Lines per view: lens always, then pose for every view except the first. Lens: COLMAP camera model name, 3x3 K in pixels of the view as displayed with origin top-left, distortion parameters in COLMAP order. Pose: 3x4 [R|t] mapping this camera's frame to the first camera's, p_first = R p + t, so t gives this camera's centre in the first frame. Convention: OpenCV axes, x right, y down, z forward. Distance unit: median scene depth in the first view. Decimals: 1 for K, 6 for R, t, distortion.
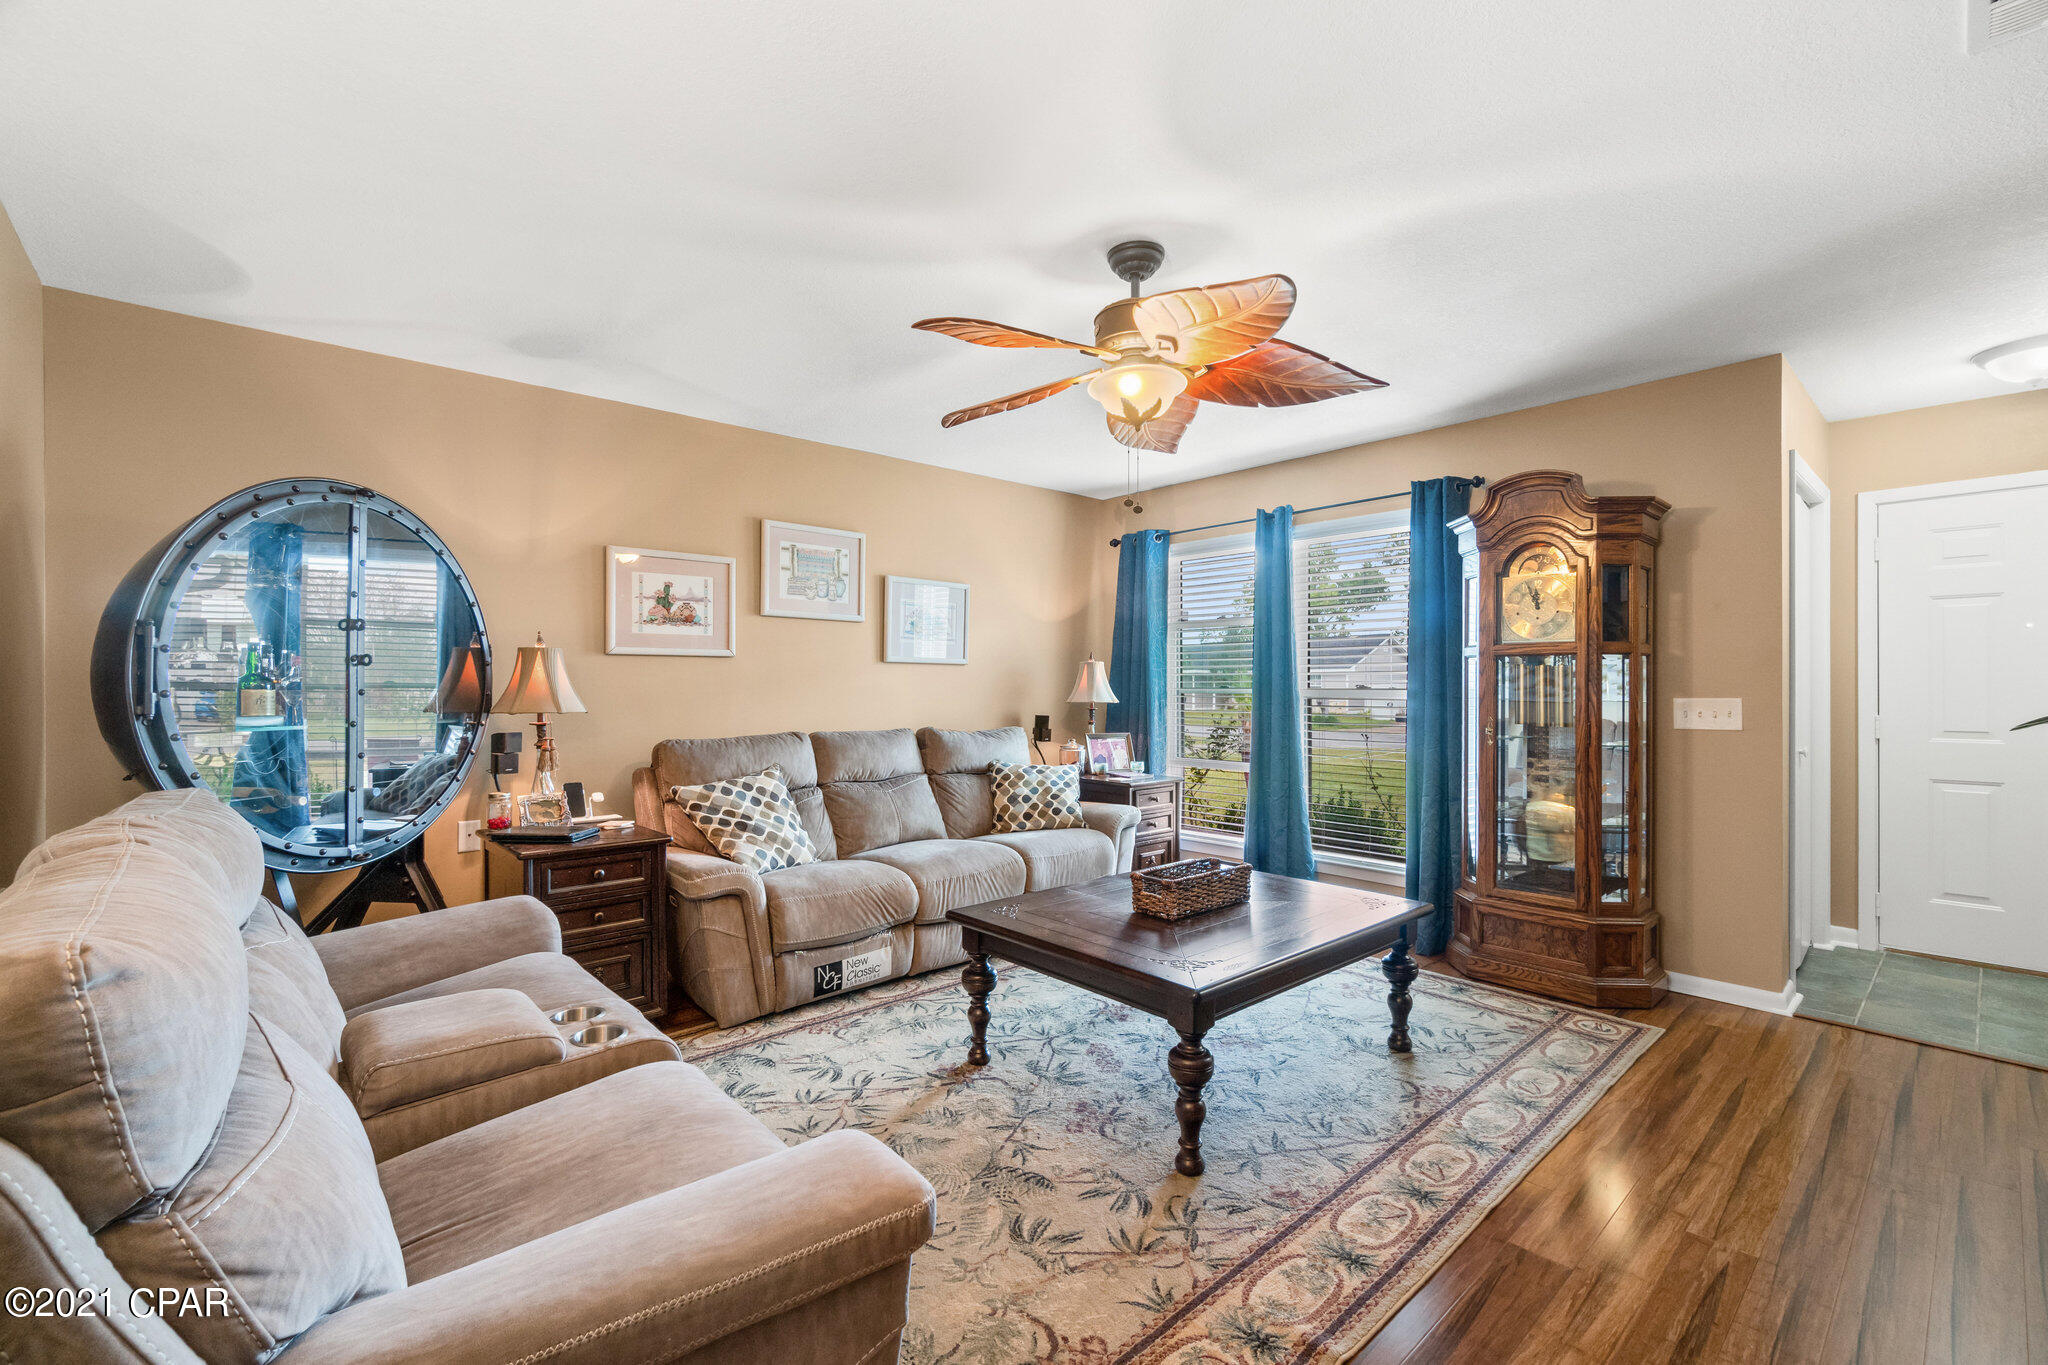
lens RADIAL K [[870.8, 0, 1034.9], [0, 870.8, 683.7], [0, 0, 1]] dist [-0.002525, 0.000163]
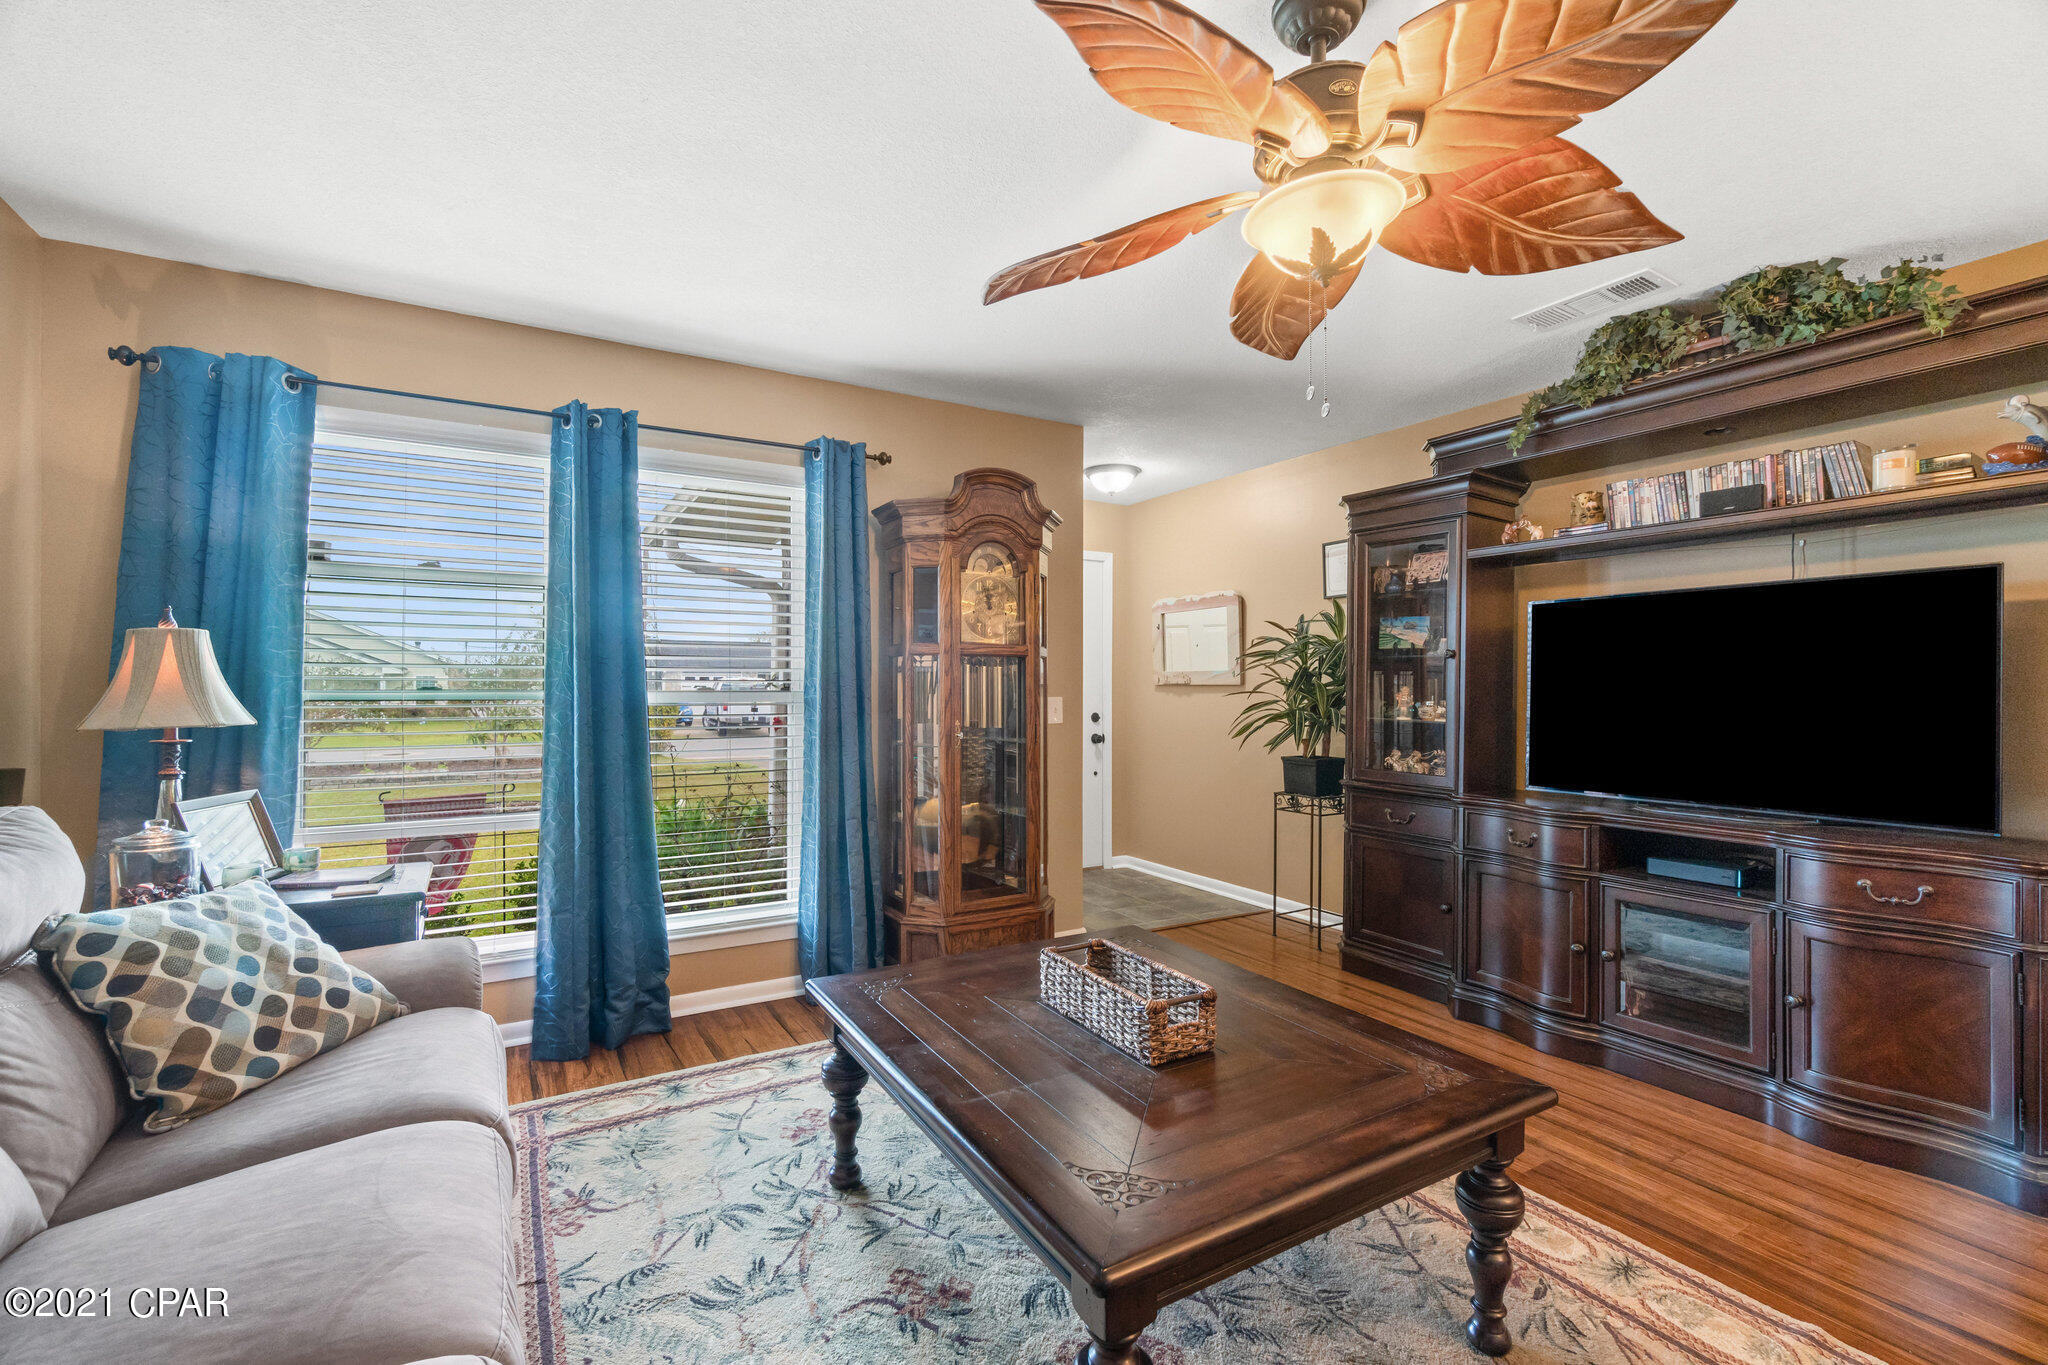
lens RADIAL K [[889.8, 0, 1015.9], [0, 889.8, 680.0], [0, 0, 1]] dist [0.001105, 0.000443]
pose [[0.203199, 0.006343, 0.979117, -0.396659], [-0.002621, 0.999979, -0.005934, 0.000465], [-0.979134, -0.001361, 0.203212, 0.758571]]
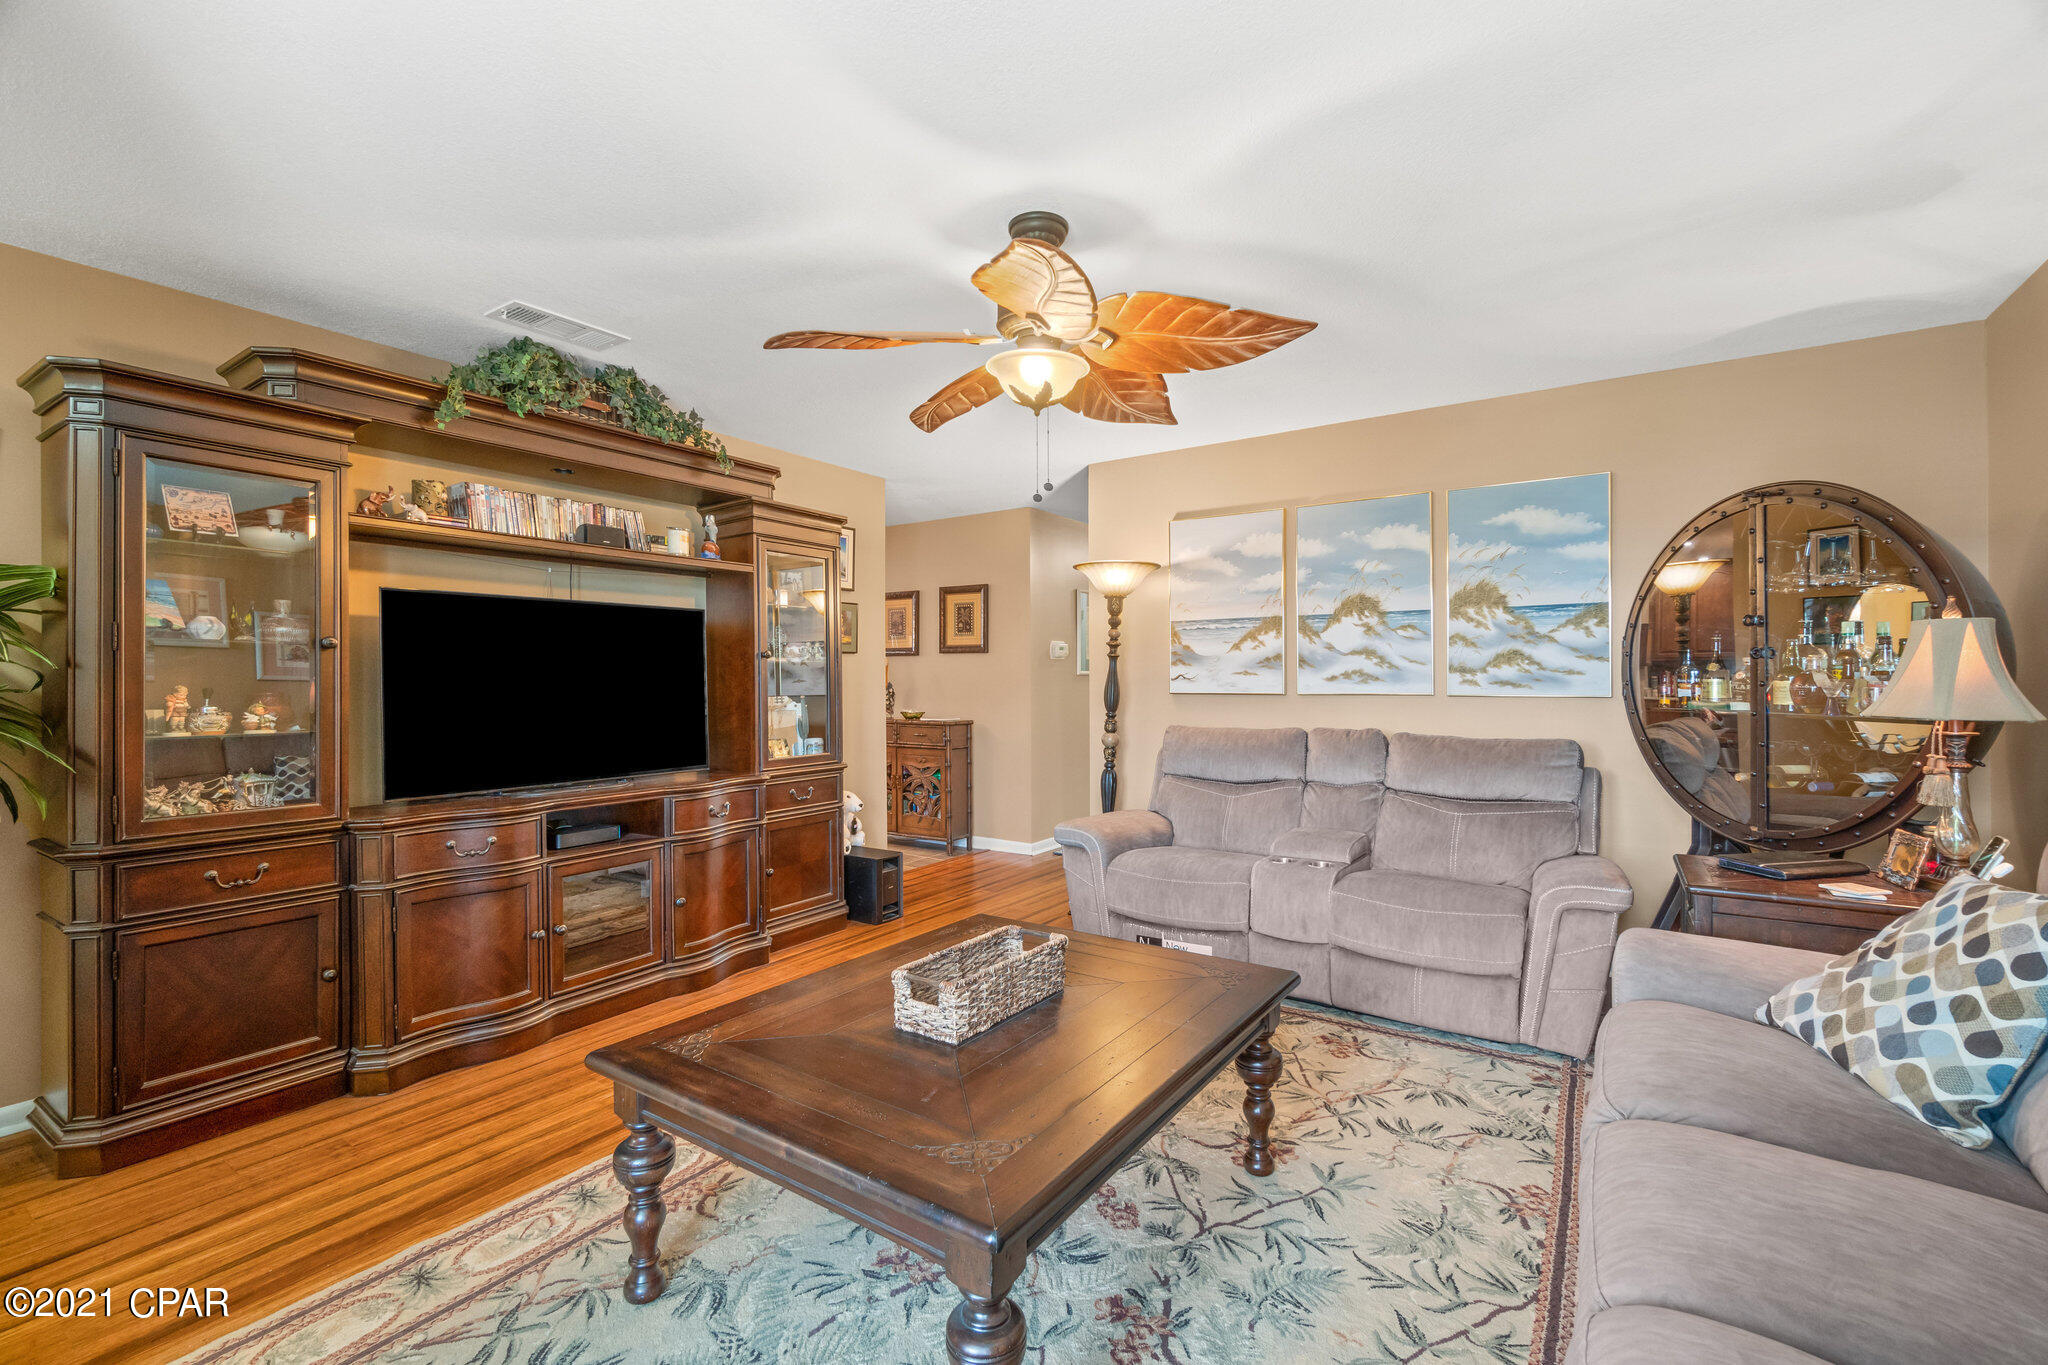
lens RADIAL K [[884.7, 0, 1028.4], [0, 884.7, 682.4], [0, 0, 1]] dist [-0.003254, 0.002741]
pose [[-0.969819, 0.006263, -0.243747, 0.254025], [0.006064, 0.999980, 0.001567, 0.001214], [0.243752, 0.000042, -0.969838, 1.351424]]
